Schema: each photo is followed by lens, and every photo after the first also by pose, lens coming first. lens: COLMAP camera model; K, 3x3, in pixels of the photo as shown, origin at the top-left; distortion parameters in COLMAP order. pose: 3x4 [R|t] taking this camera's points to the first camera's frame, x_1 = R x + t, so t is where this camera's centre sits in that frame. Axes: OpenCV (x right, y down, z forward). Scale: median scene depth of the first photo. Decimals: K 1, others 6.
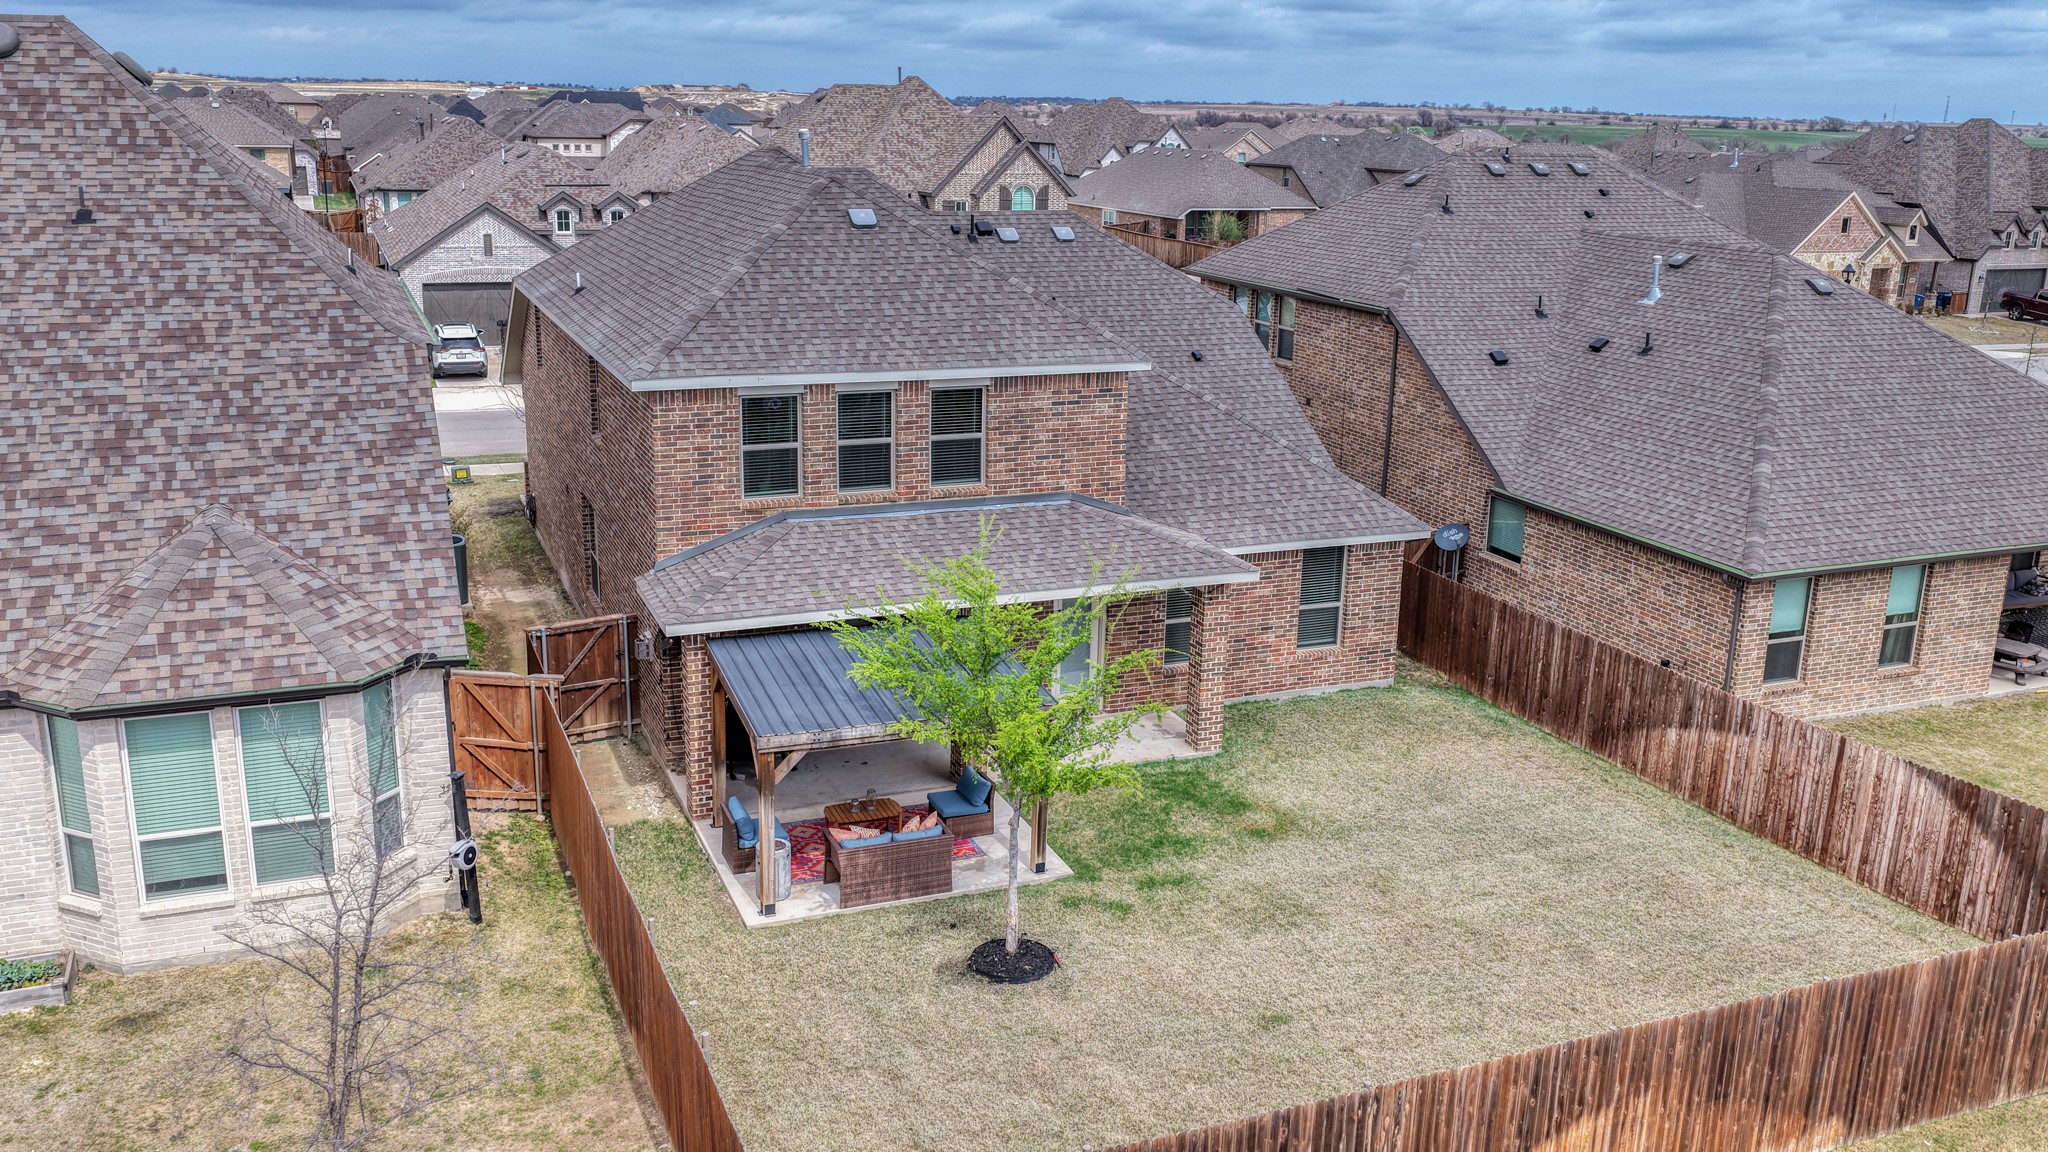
lens RADIAL K [[1696.0, 0, 1020.8], [0, 1696.0, 576.6], [0, 0, 1]] dist [0.001765, 0.009399]
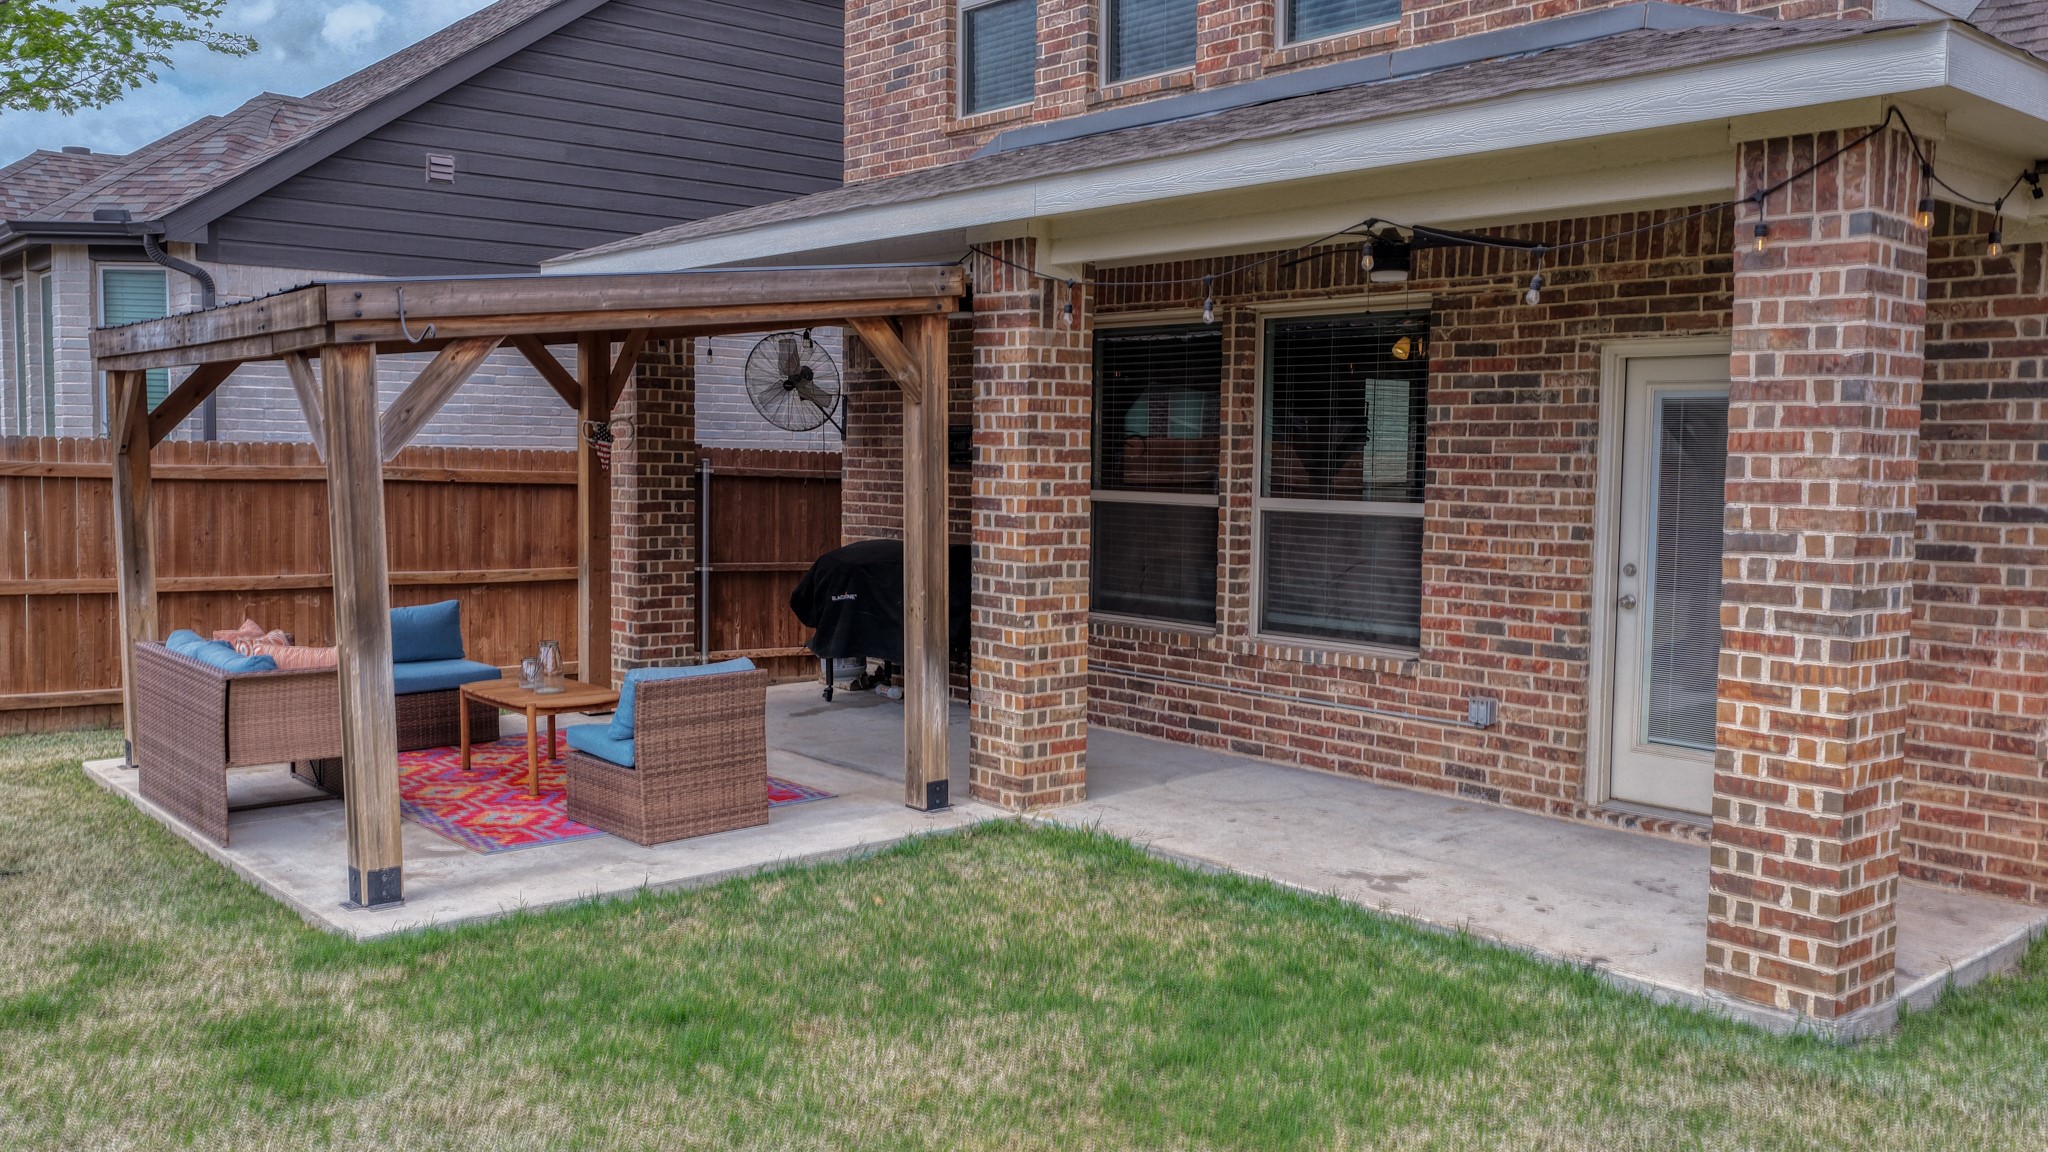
lens RADIAL K [[1696.0, 0, 1026.4], [0, 1696.0, 577.1], [0, 0, 1]] dist [0.001765, 0.009399]
pose [[0.303455, 0.050644, -0.951499, 0.329934], [-0.257179, 0.965879, -0.030611, 0.097298], [0.917482, 0.253994, 0.306126, 0.998974]]
